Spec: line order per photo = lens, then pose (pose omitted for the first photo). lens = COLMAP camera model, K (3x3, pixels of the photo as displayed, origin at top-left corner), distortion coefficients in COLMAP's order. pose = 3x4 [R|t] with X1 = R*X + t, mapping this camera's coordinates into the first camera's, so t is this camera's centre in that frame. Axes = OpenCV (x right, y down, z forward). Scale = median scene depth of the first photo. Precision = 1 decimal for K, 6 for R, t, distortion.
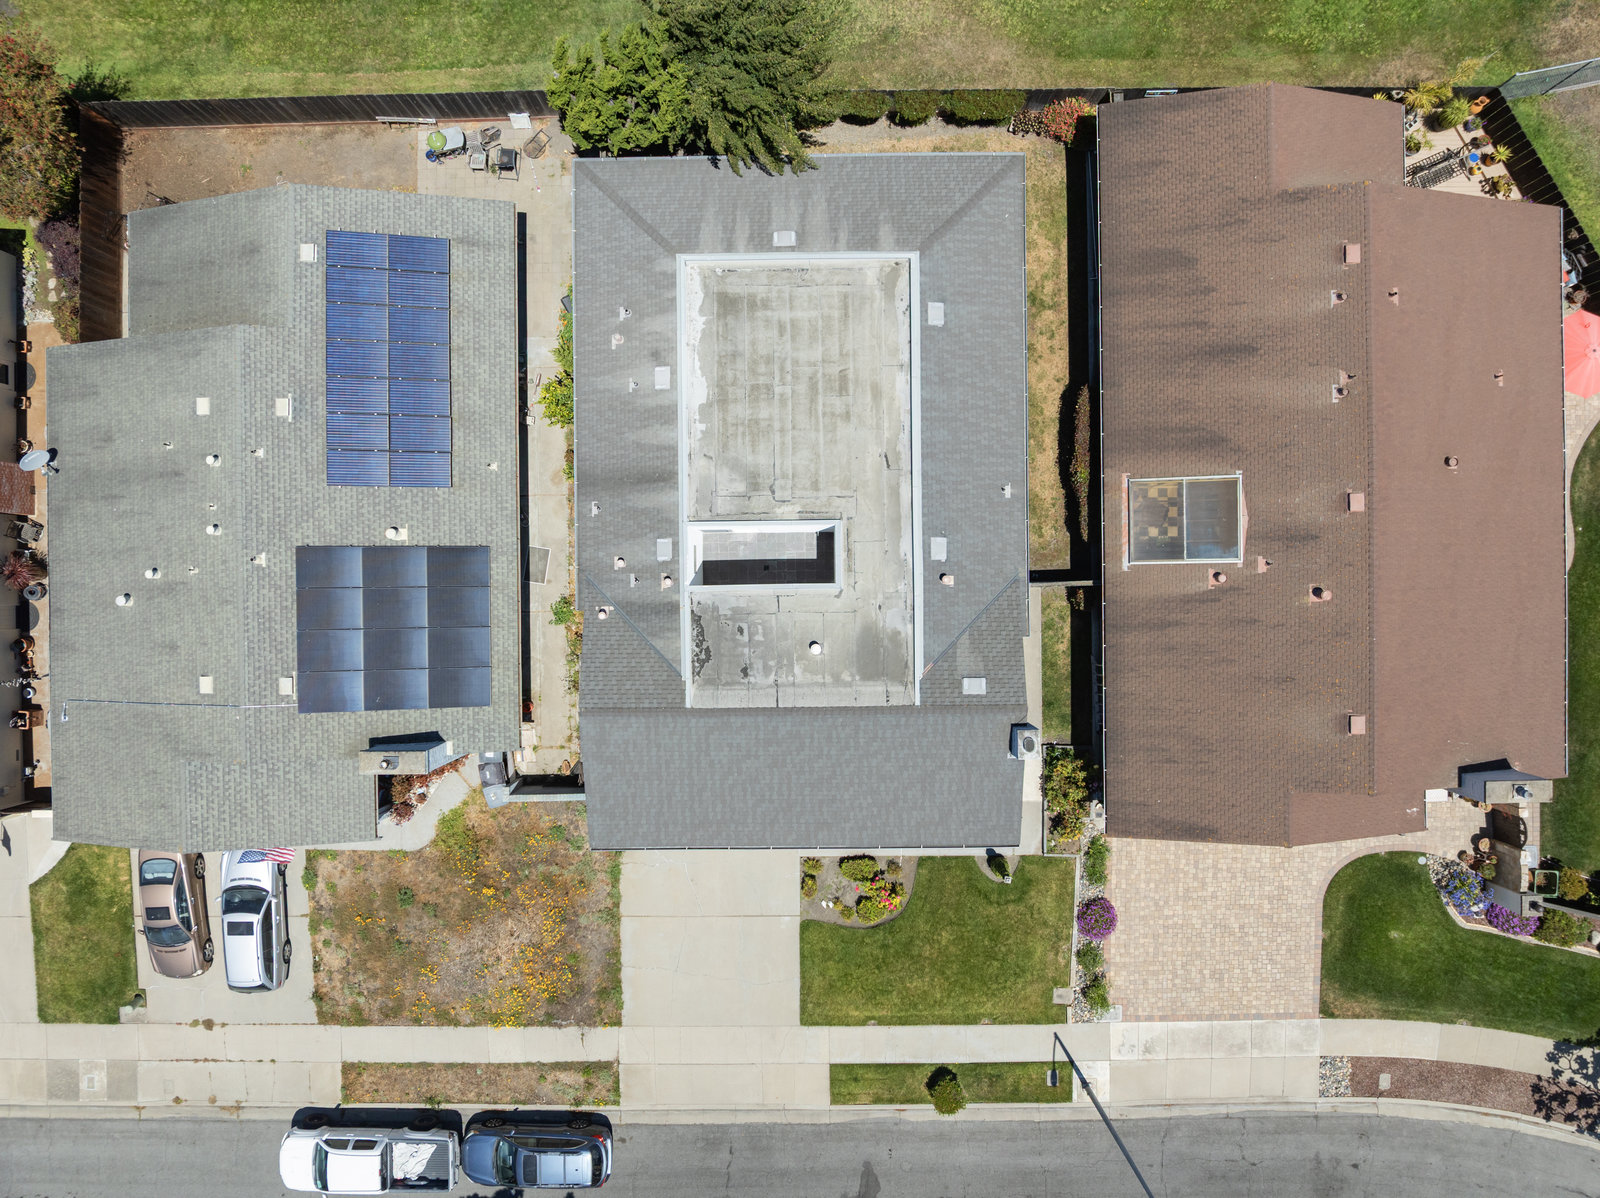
lens RADIAL K [[1124.7, 0, 805.2], [0, 1124.7, 592.3], [0, 0, 1]] dist [-0.042461, 0.011615]
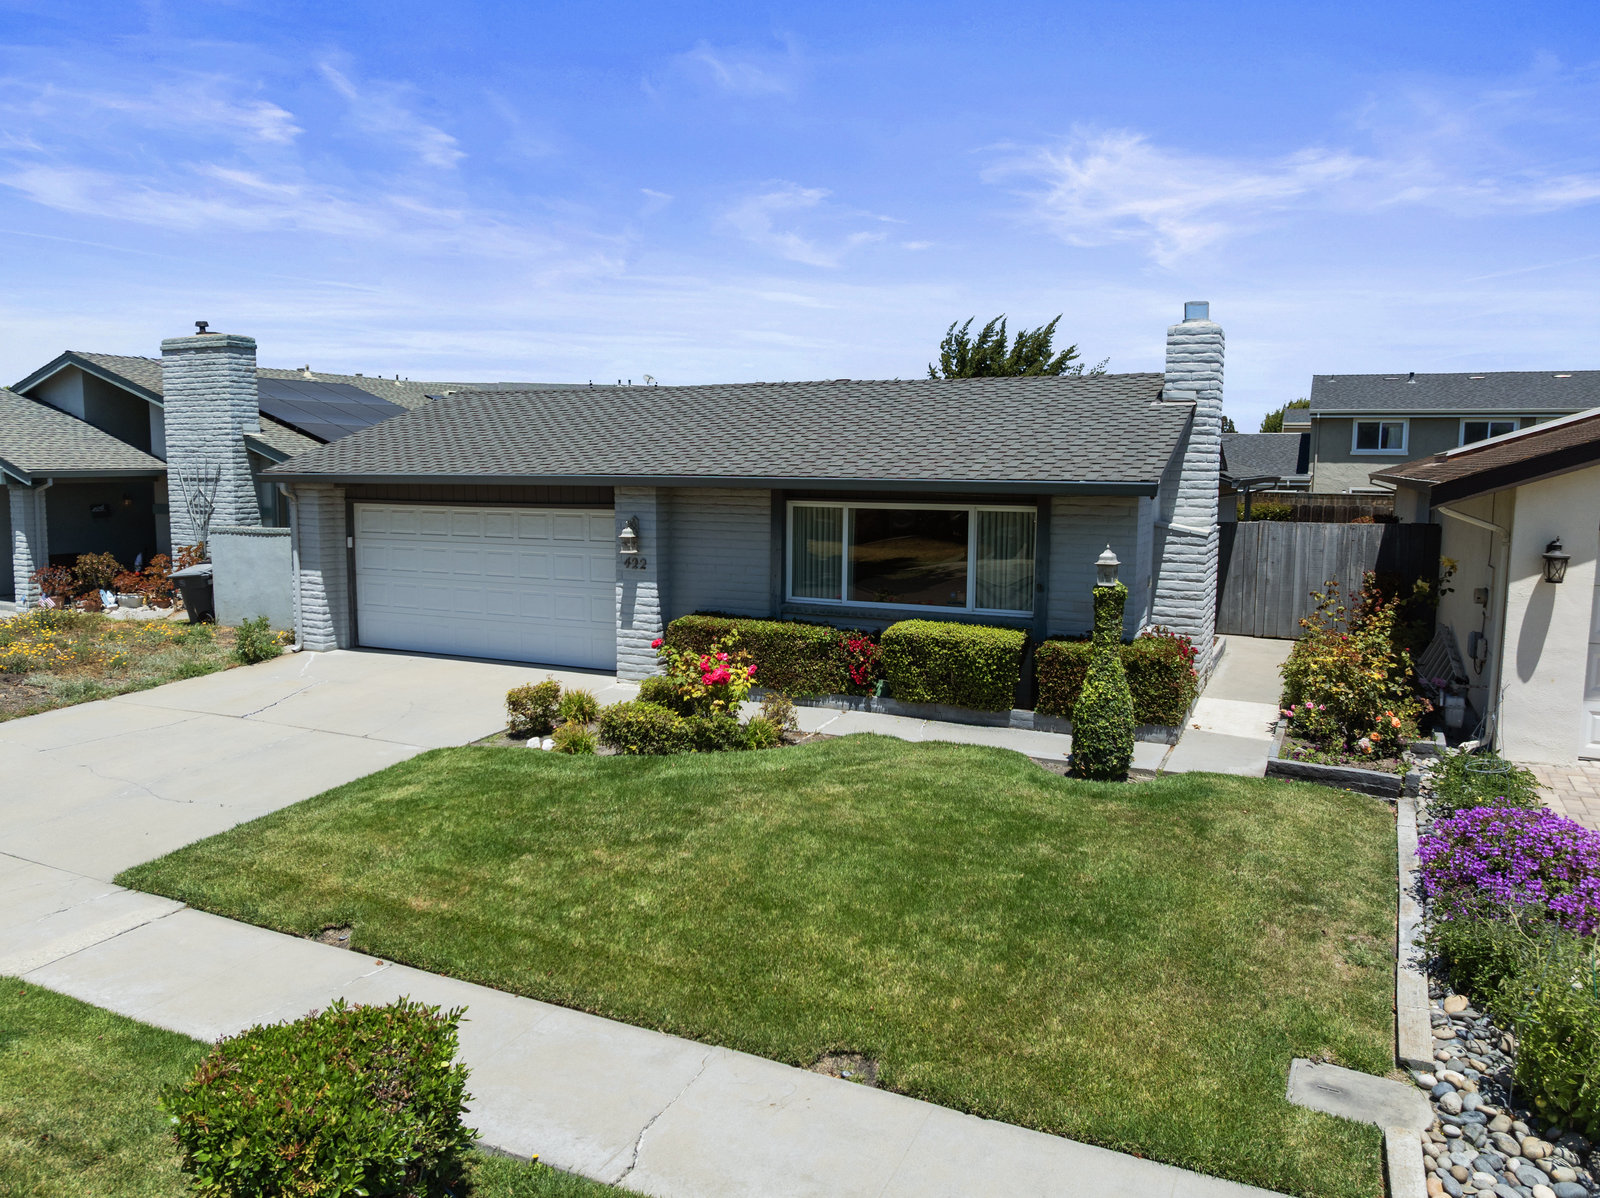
lens RADIAL K [[1124.7, 0, 805.2], [0, 1124.7, 592.3], [0, 0, 1]] dist [-0.042461, 0.011615]
pose [[0.901078, 0.064532, -0.428830, 0.223151], [-0.433303, 0.093991, -0.896334, 0.527591], [-0.017536, 0.993479, 0.112655, 0.913039]]
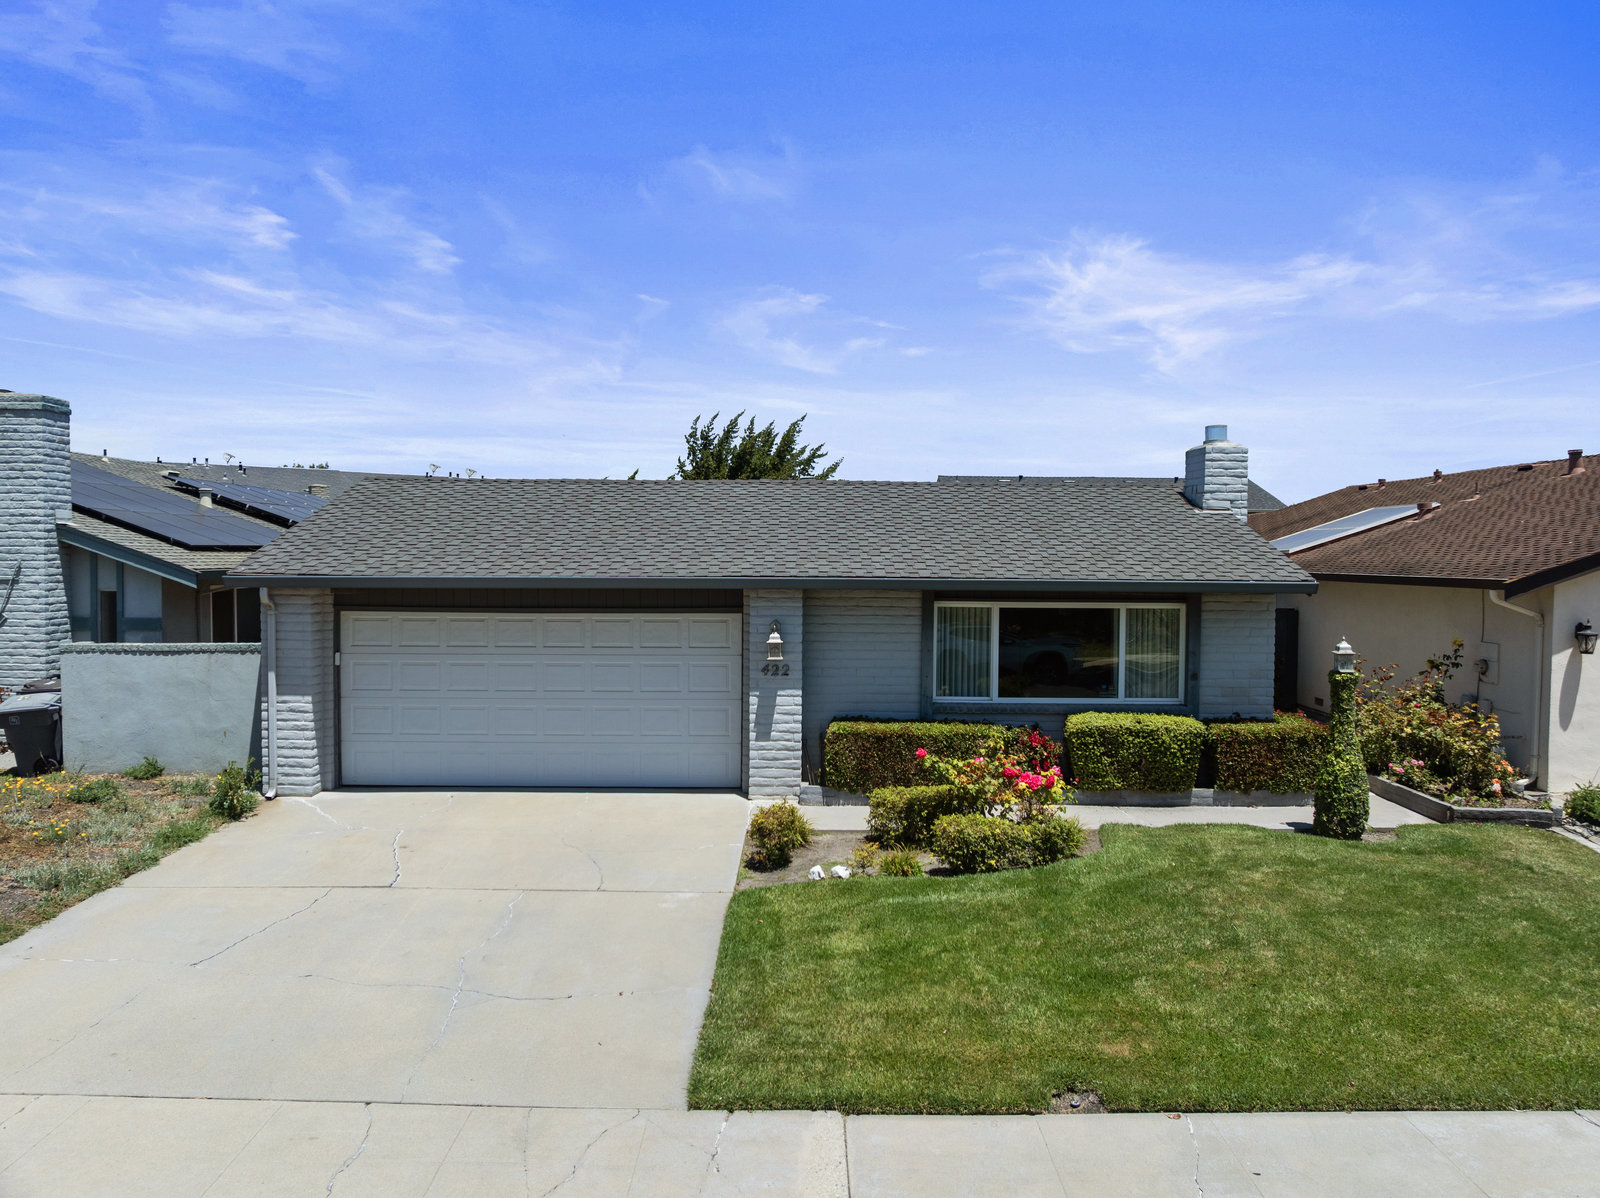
lens RADIAL K [[1124.7, 0, 805.2], [0, 1124.7, 592.3], [0, 0, 1]] dist [-0.042461, 0.011615]
pose [[0.999764, 0.017107, -0.013375, 0.016143], [-0.013860, 0.028534, -0.999497, 0.569045], [-0.016717, 0.999446, 0.028764, 0.911802]]
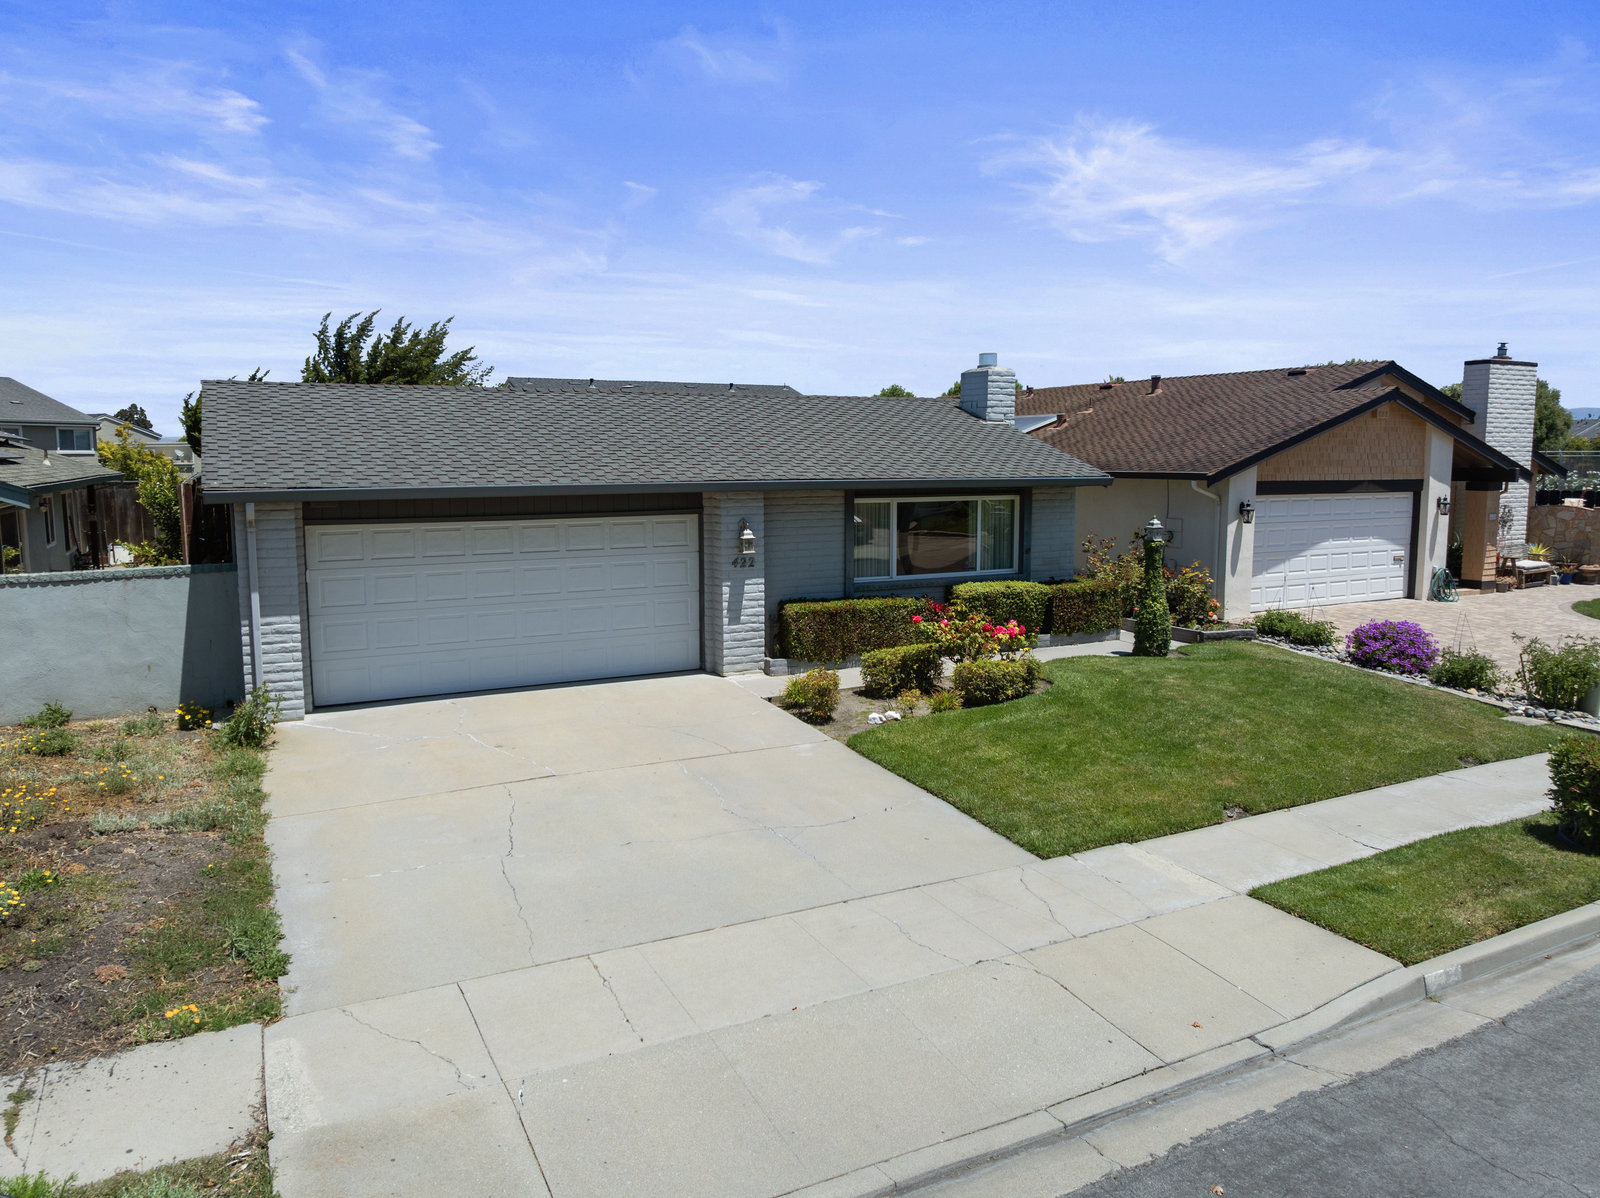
lens RADIAL K [[1124.7, 0, 805.2], [0, 1124.7, 592.3], [0, 0, 1]] dist [-0.042461, 0.011615]
pose [[0.892378, -0.046560, 0.448881, -0.166693], [0.451272, 0.100549, -0.886703, 0.587034], [-0.003849, 0.993842, 0.110739, 0.912491]]
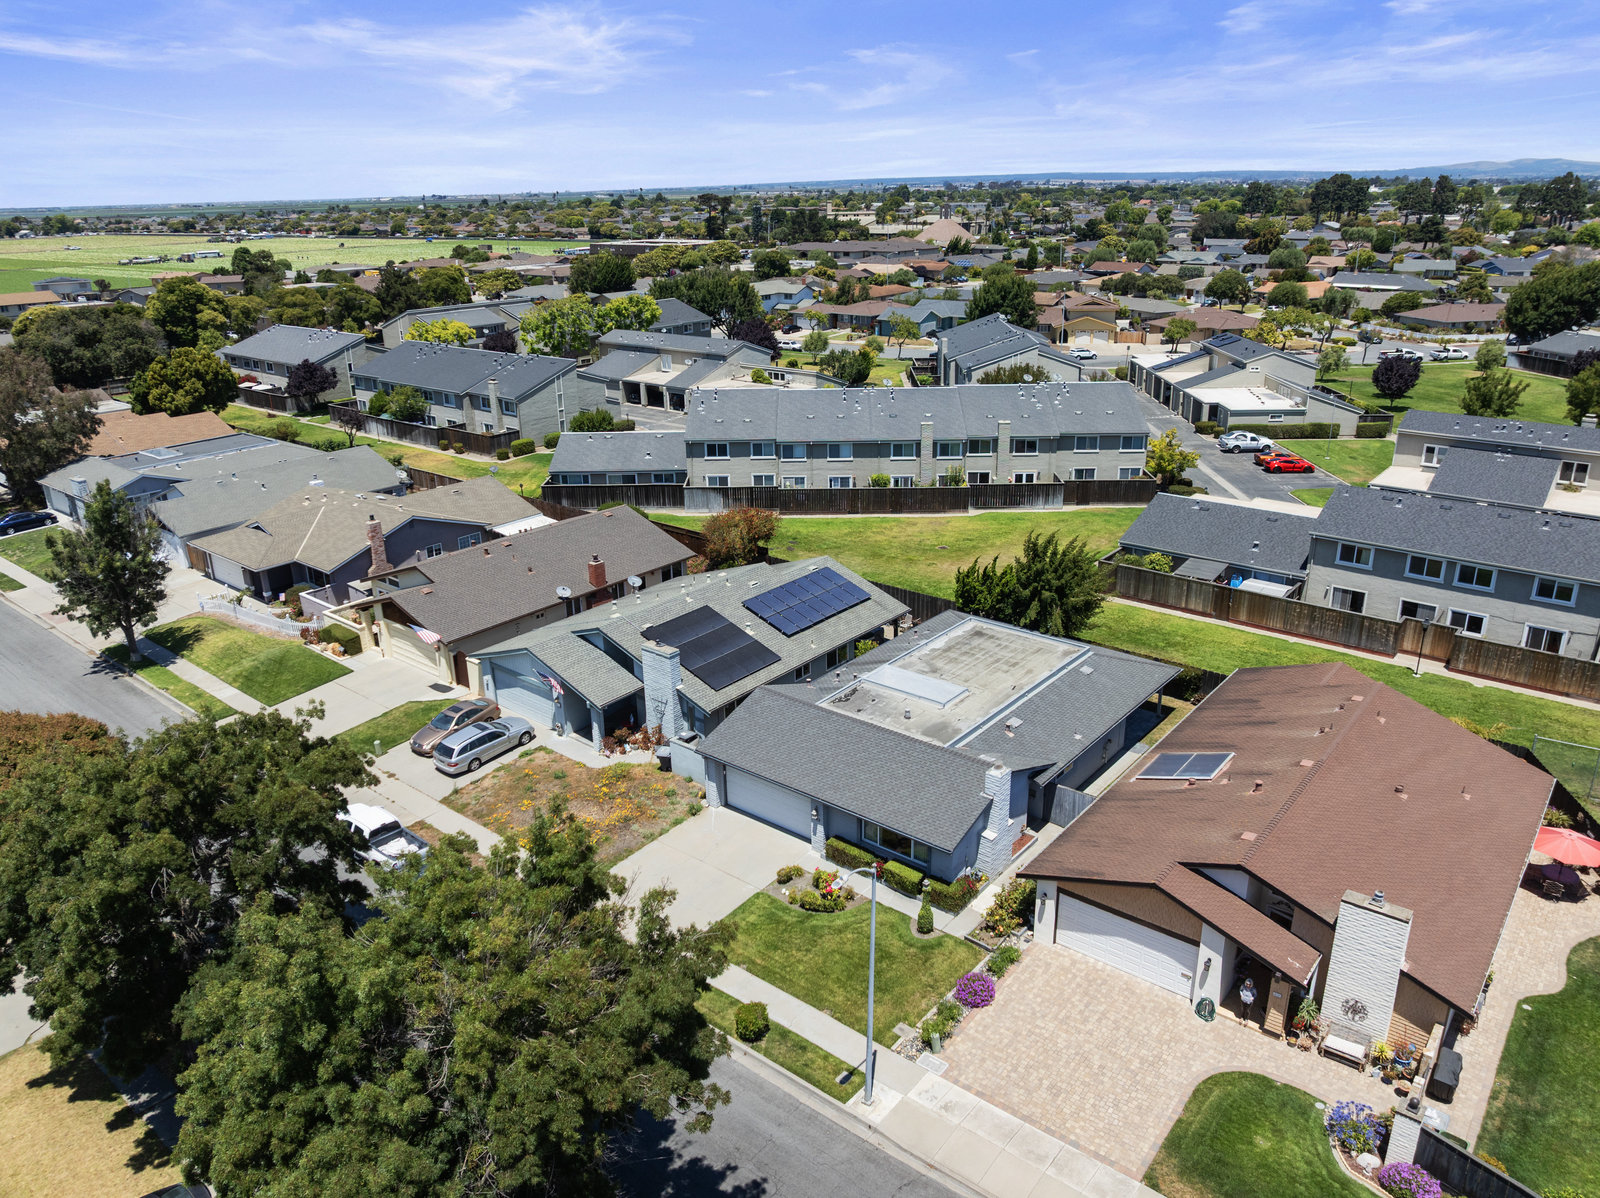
lens RADIAL K [[1124.7, 0, 805.2], [0, 1124.7, 592.3], [0, 0, 1]] dist [-0.042461, 0.011615]
pose [[0.767760, 0.215637, -0.603361, 0.676184], [-0.640685, 0.270367, -0.718627, 1.022271], [0.008167, 0.938297, 0.345733, 0.293850]]
